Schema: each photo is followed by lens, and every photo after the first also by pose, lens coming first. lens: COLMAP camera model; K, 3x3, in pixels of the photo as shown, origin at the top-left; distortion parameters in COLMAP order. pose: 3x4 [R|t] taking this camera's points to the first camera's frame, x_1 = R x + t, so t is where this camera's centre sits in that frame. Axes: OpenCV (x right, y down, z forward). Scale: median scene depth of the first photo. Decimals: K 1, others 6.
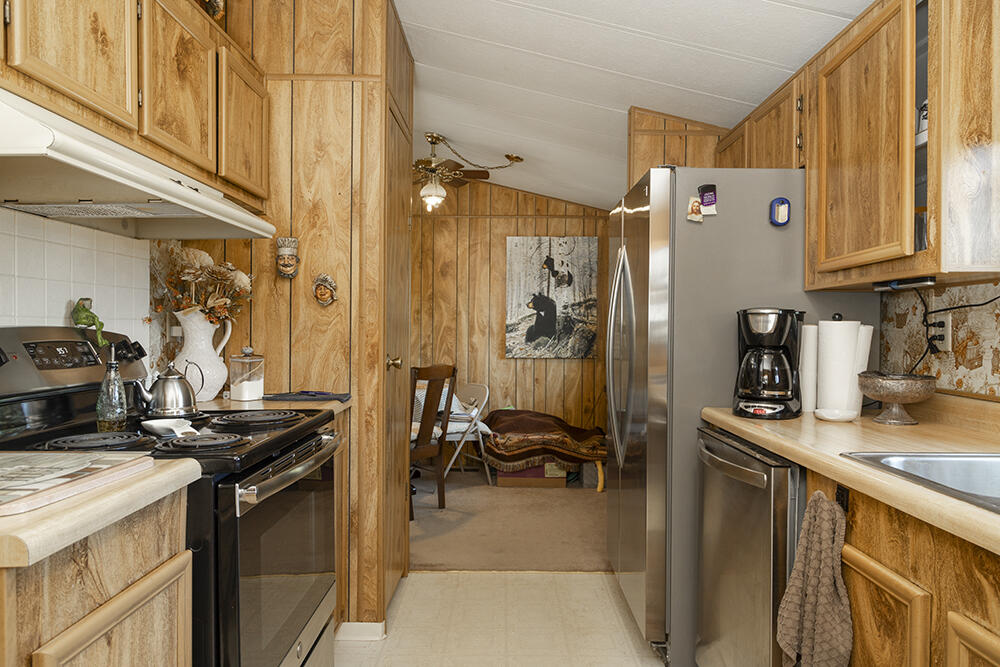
lens RADIAL K [[671.4, 0, 498.3], [0, 671.4, 334.9], [0, 0, 1]] dist [0.003010, 0.000677]
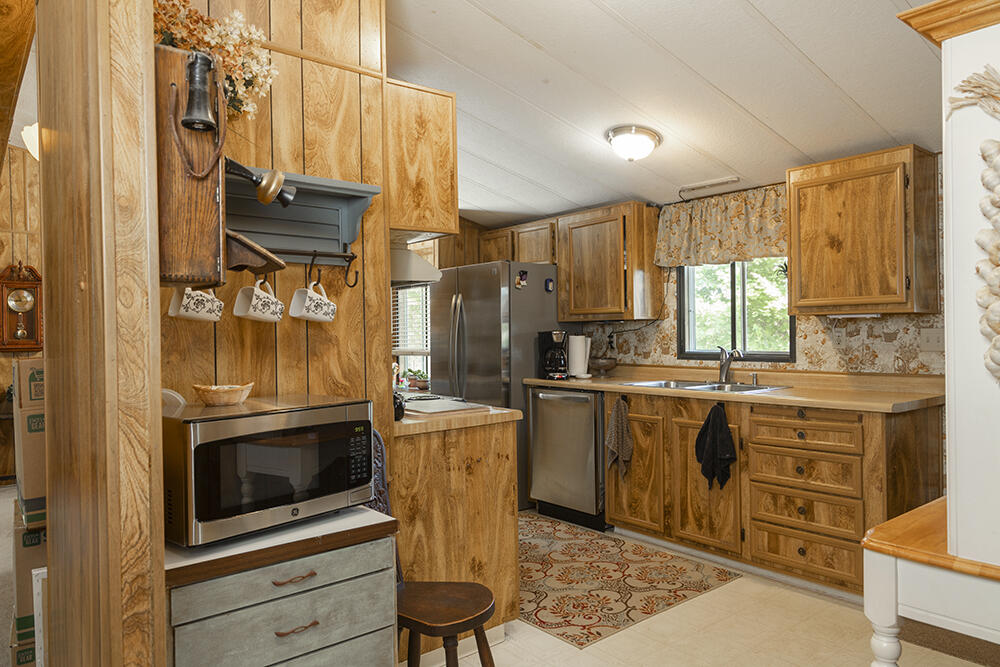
lens RADIAL K [[671.4, 0, 498.9], [0, 671.4, 337.8], [0, 0, 1]] dist [0.003010, 0.000677]
pose [[0.765431, -0.017592, 0.643277, -1.191886], [0.021933, 0.999759, 0.001243, -0.023565], [-0.643144, 0.013158, 0.765632, -0.588939]]
